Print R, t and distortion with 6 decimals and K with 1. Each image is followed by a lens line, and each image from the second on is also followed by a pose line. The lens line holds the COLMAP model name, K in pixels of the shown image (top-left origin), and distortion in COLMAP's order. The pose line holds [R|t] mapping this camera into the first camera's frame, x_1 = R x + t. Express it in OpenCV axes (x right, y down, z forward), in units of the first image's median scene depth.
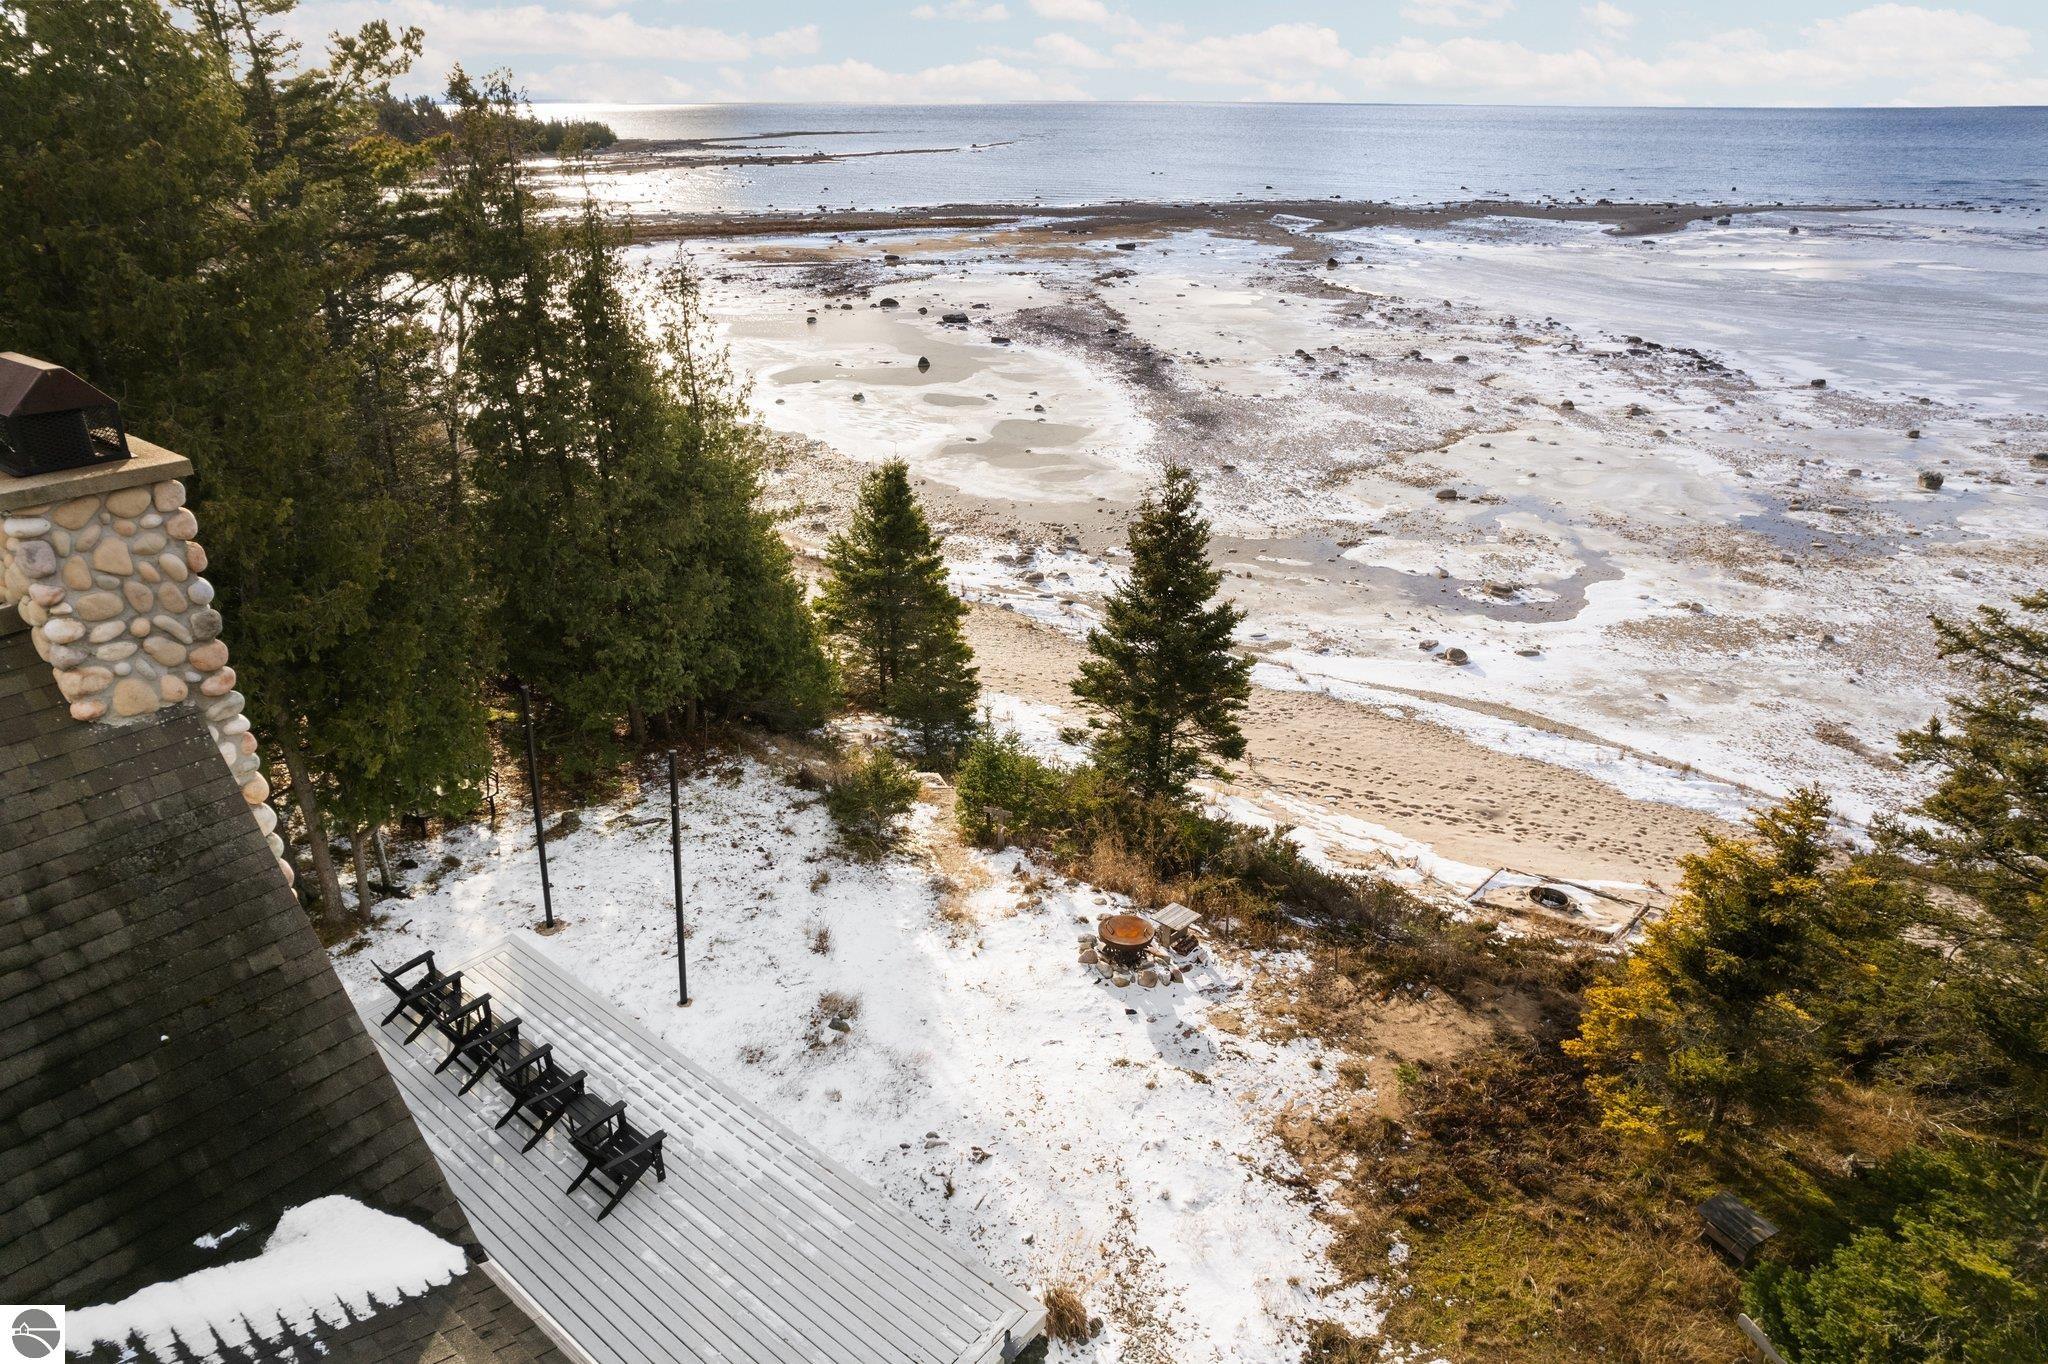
lens RADIAL K [[1312.2, 0, 1024.0], [0, 1312.2, 682.0], [0, 0, 1]] dist [-0.075395, 0.066184]
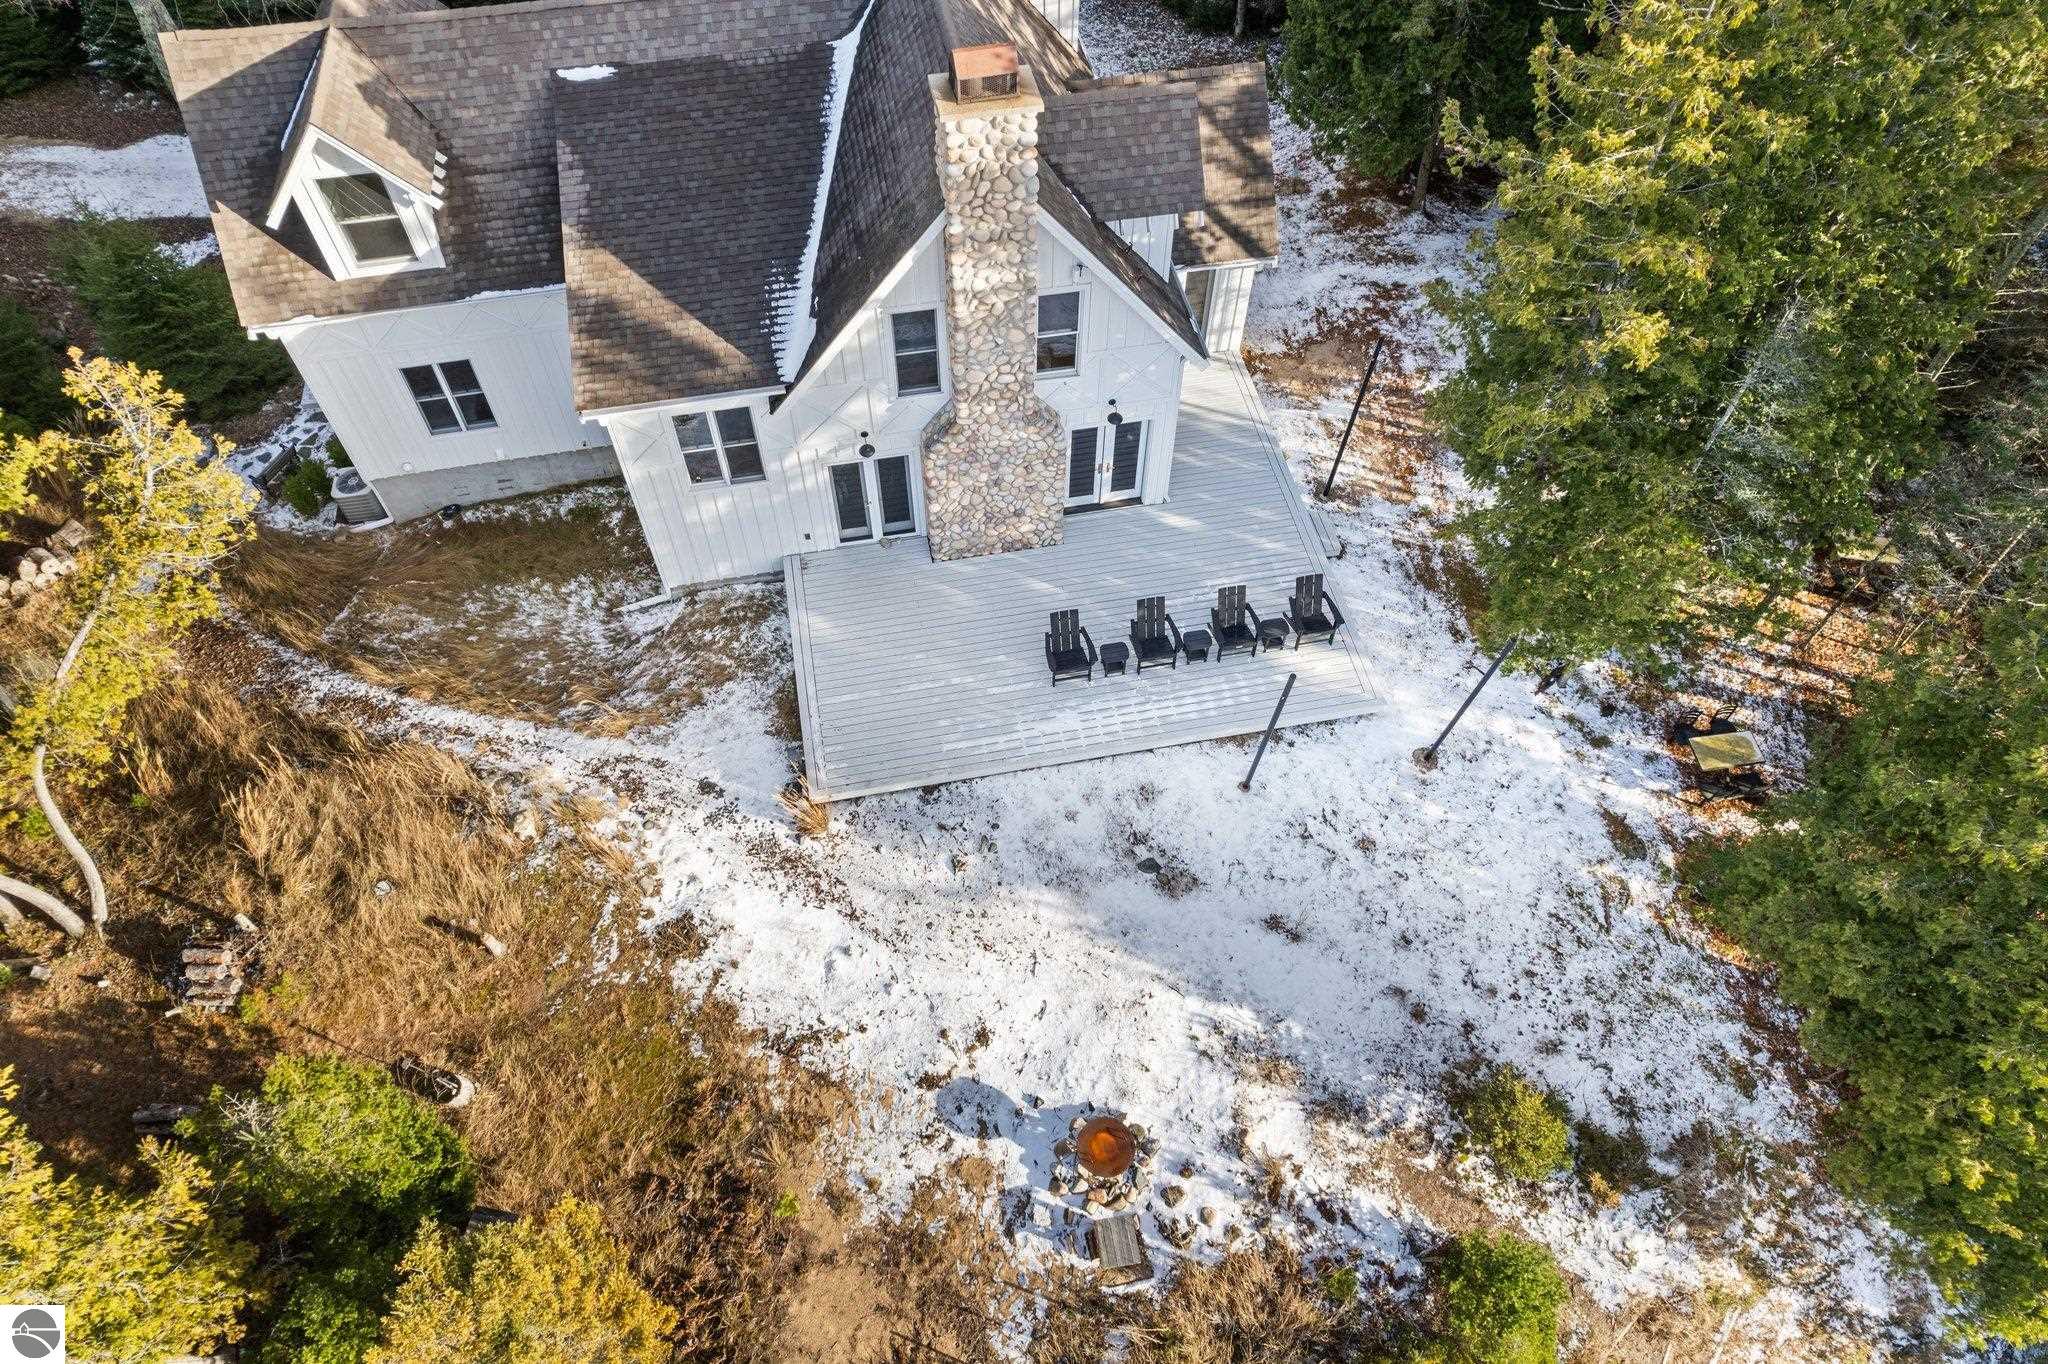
lens RADIAL K [[1312.2, 0, 1024.0], [0, 1312.2, 682.0], [0, 0, 1]] dist [-0.075395, 0.066184]
pose [[-0.633126, 0.631733, -0.447285, 0.325862], [-0.323836, 0.308671, 0.894345, -0.743341], [0.703051, 0.711080, 0.009150, 0.706217]]
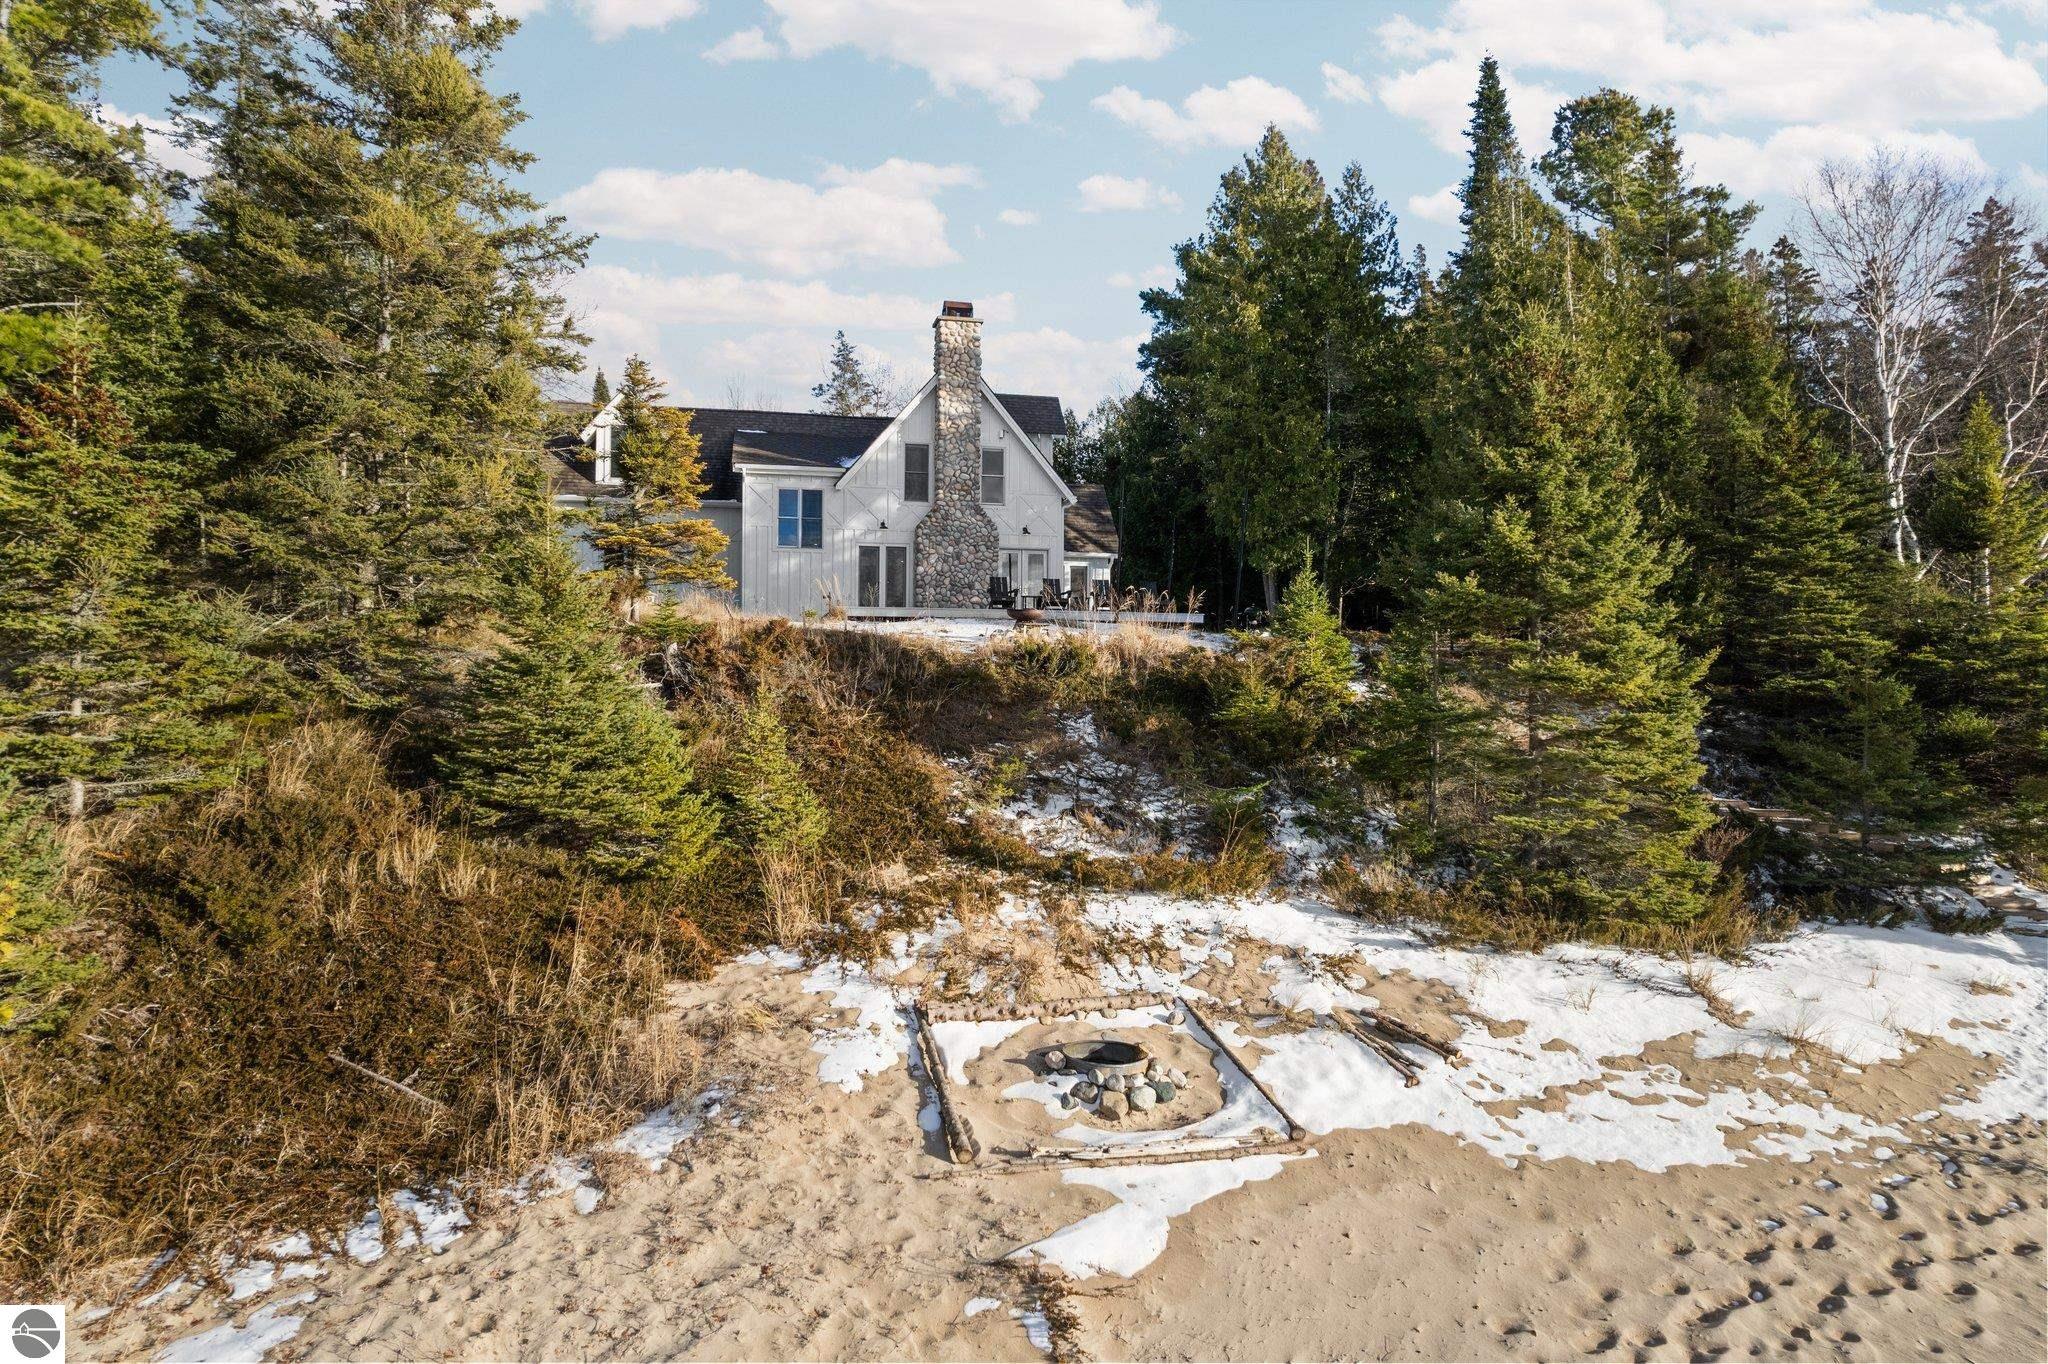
lens RADIAL K [[1312.2, 0, 1024.0], [0, 1312.2, 682.0], [0, 0, 1]] dist [-0.075395, 0.066184]
pose [[-0.606142, -0.014636, -0.795222, 1.212421], [-0.335697, 0.911117, 0.239109, -0.079569], [0.721041, 0.411887, -0.557180, 1.821939]]
